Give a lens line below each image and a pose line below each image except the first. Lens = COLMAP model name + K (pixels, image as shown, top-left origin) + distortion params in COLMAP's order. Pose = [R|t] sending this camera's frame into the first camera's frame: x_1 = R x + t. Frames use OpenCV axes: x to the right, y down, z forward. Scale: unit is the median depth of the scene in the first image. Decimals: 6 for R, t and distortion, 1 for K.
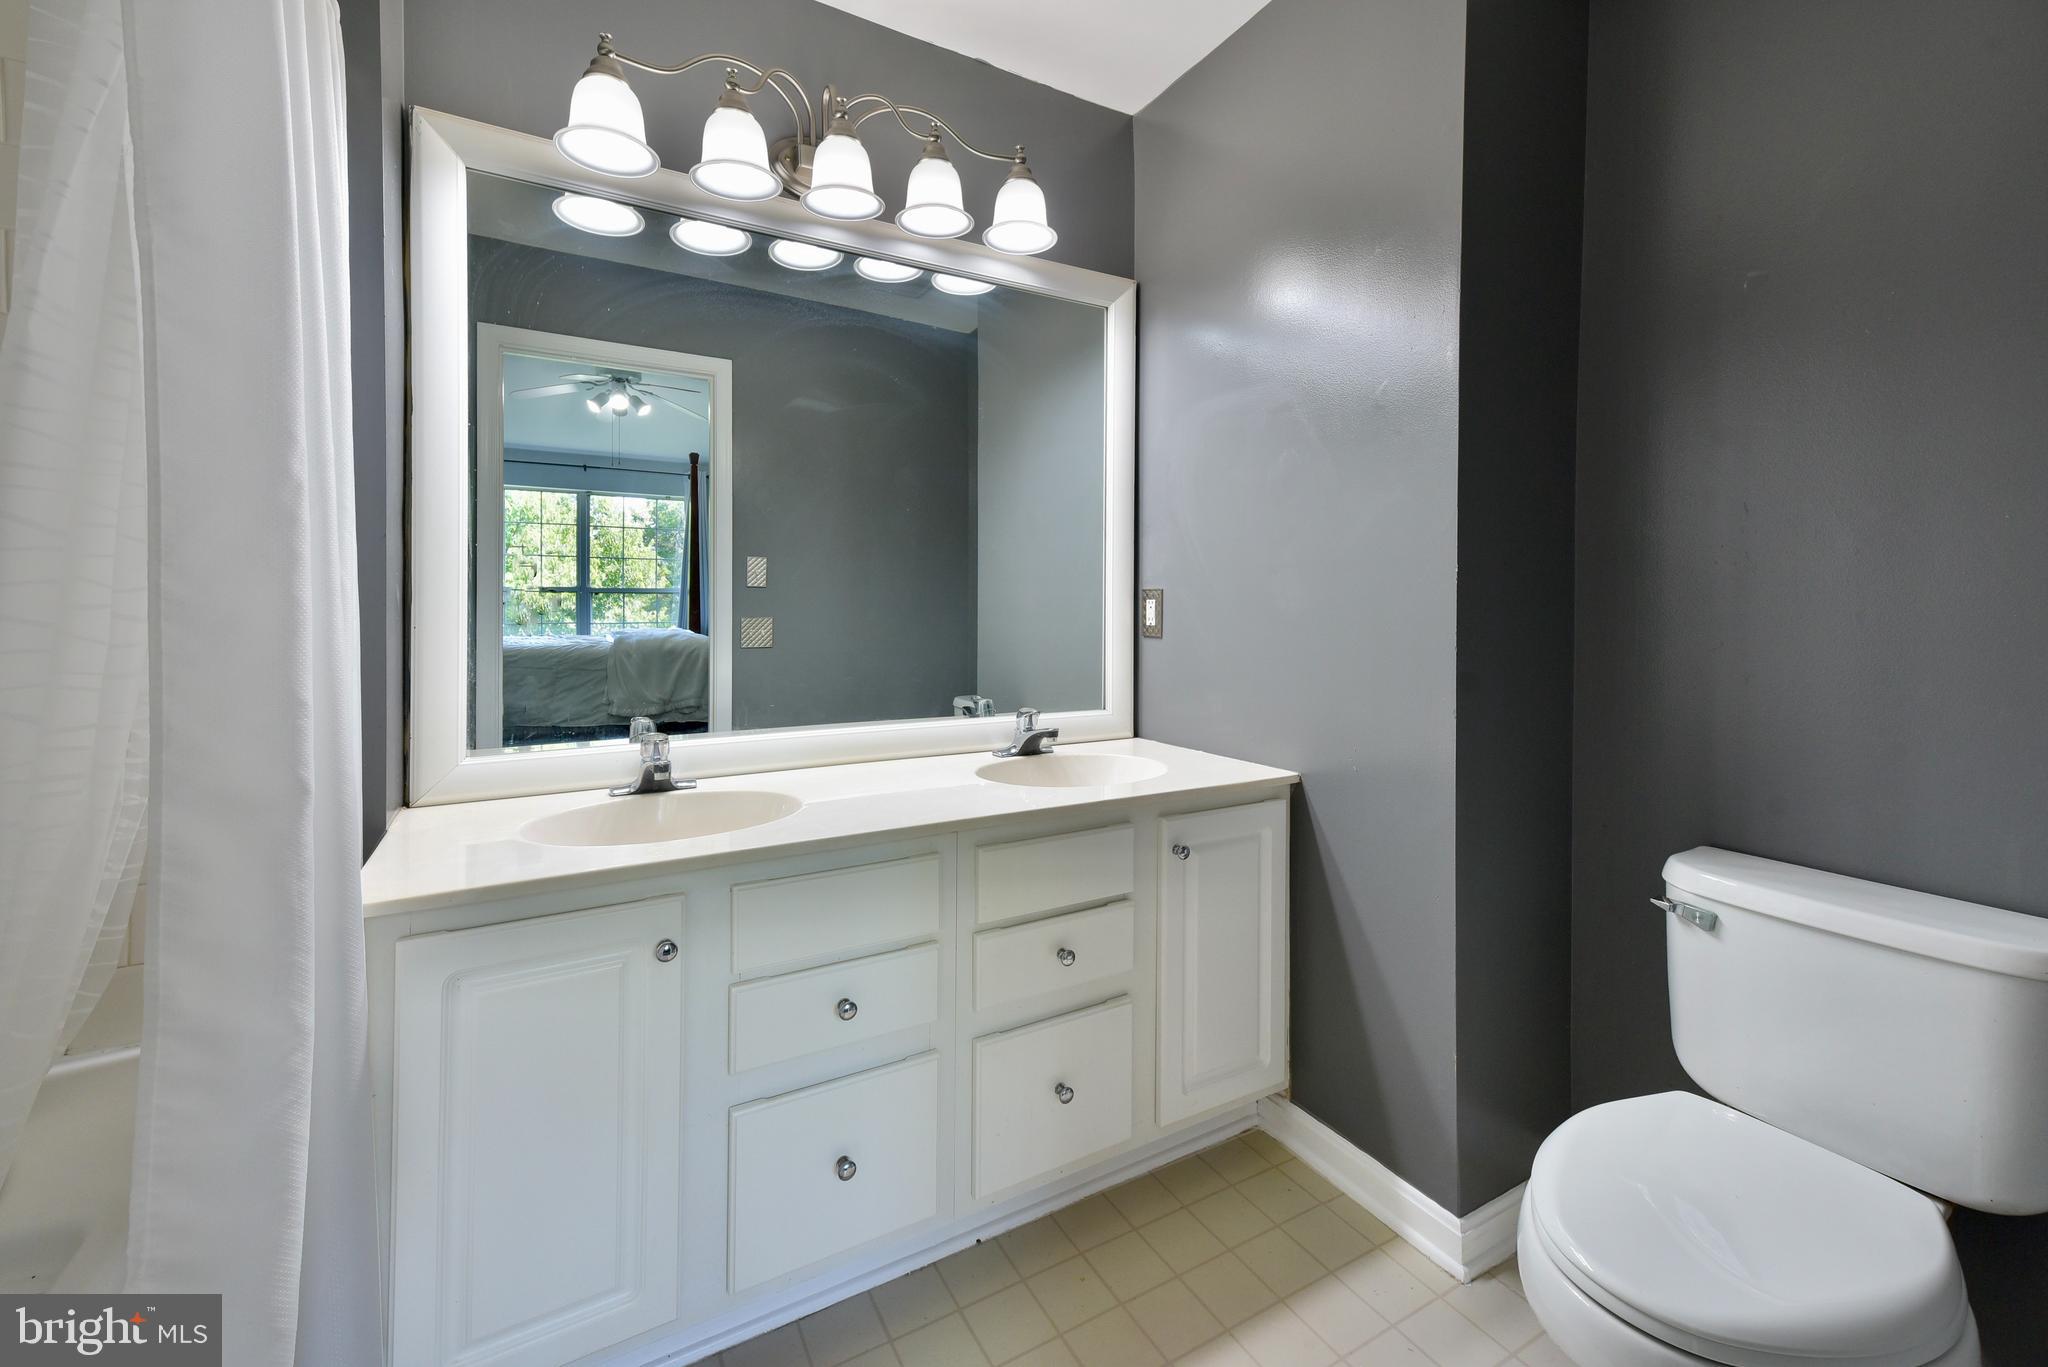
lens RADIAL K [[809.0, 0, 1019.2], [0, 809.0, 613.8], [0, 0, 1]] dist [0.014539, 0.000036]
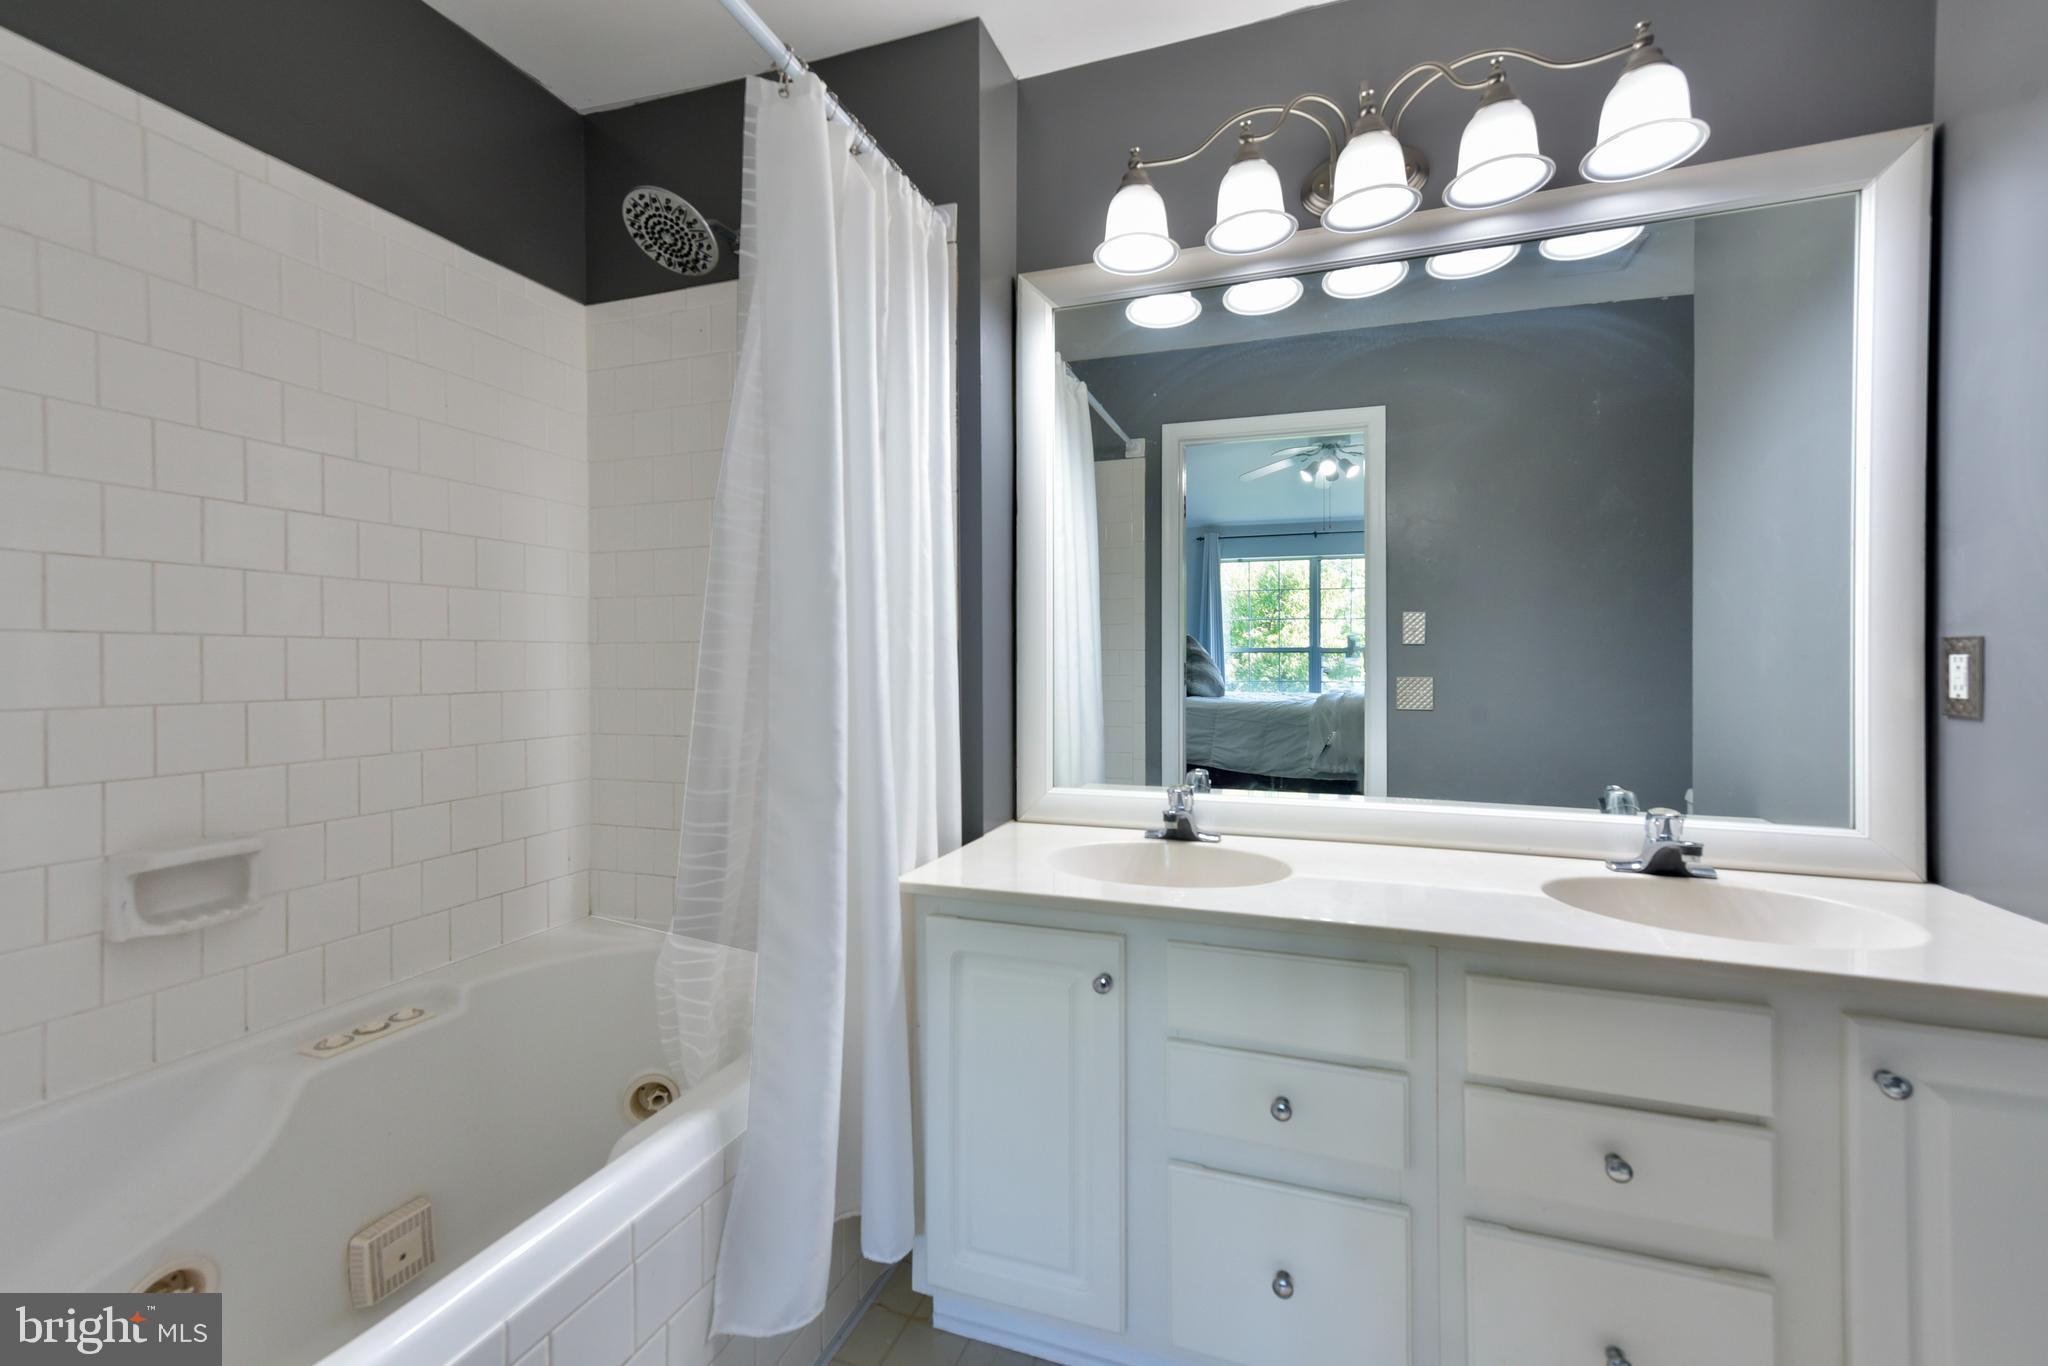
lens RADIAL K [[819.4, 0, 1020.6], [0, 819.4, 671.6], [0, 0, 1]] dist [0.014822, 0.000201]
pose [[0.684886, 0.006698, -0.728620, 0.164621], [-0.008075, 0.999966, 0.001602, -0.000569], [0.728606, 0.004786, 0.684917, 0.099538]]
